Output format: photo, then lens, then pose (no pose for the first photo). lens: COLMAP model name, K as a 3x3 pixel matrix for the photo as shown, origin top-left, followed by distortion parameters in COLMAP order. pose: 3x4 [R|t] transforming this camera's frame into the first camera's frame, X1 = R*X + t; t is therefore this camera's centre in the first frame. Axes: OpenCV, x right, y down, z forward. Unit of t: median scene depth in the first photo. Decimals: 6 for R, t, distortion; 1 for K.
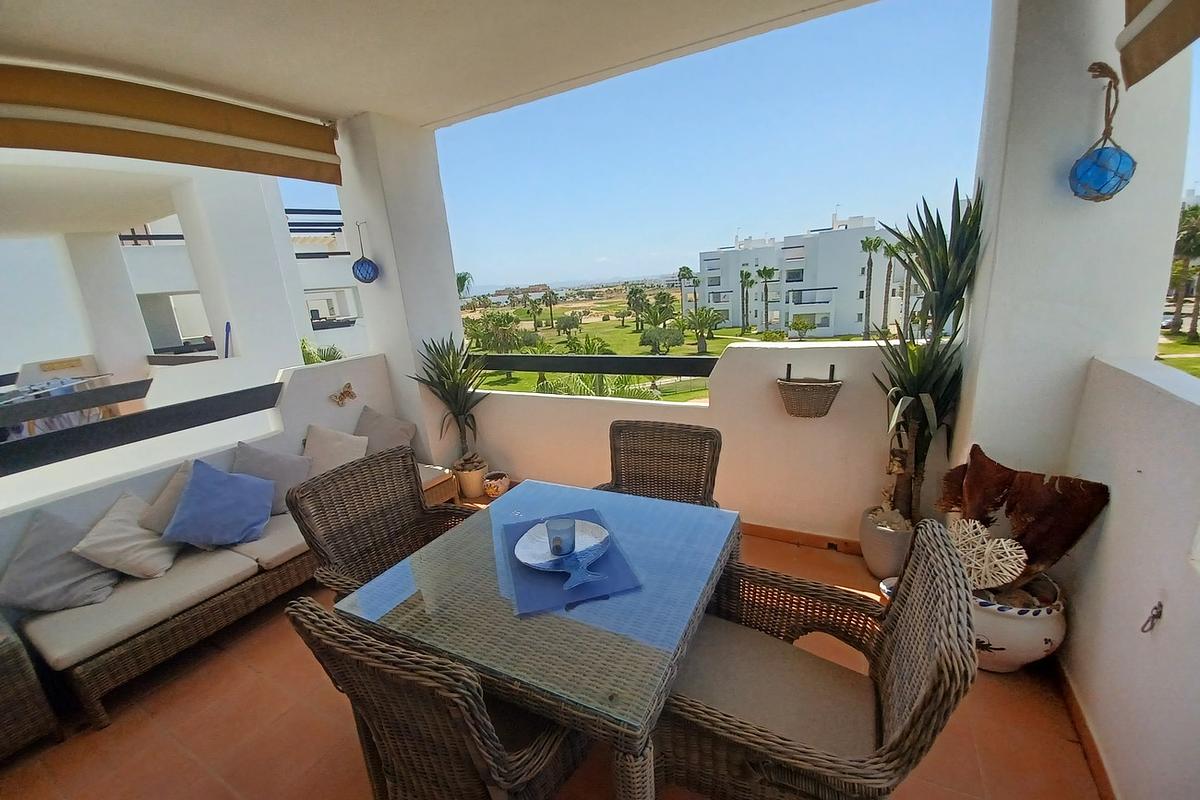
lens RADIAL K [[476.4, 0, 598.7], [0, 476.4, 404.3], [0, 0, 1]] dist [0.002325, 0.000202]
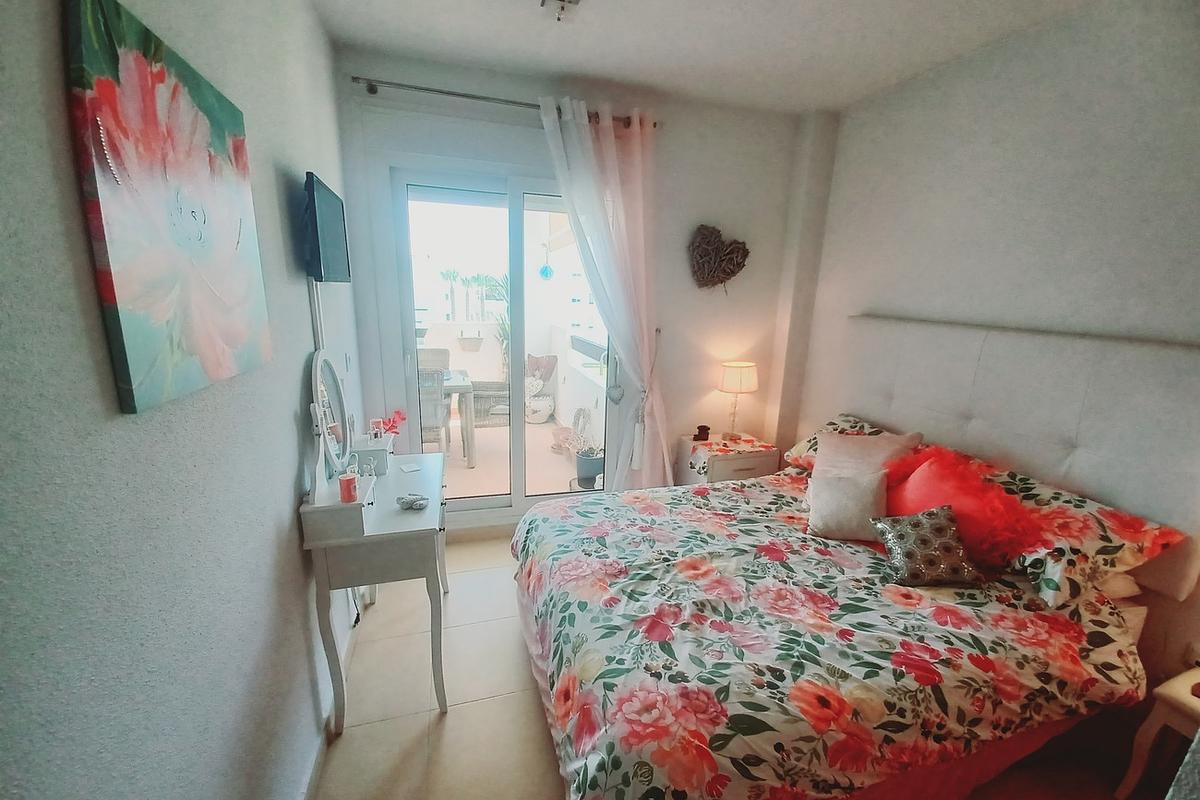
lens RADIAL K [[476.4, 0, 598.7], [0, 476.4, 404.3], [0, 0, 1]] dist [0.002325, 0.000202]
pose [[0.695654, -0.068362, 0.715117, -1.069903], [0.097649, 0.995221, 0.000147, 0.442878], [-0.711709, 0.069728, 0.699005, -1.384458]]
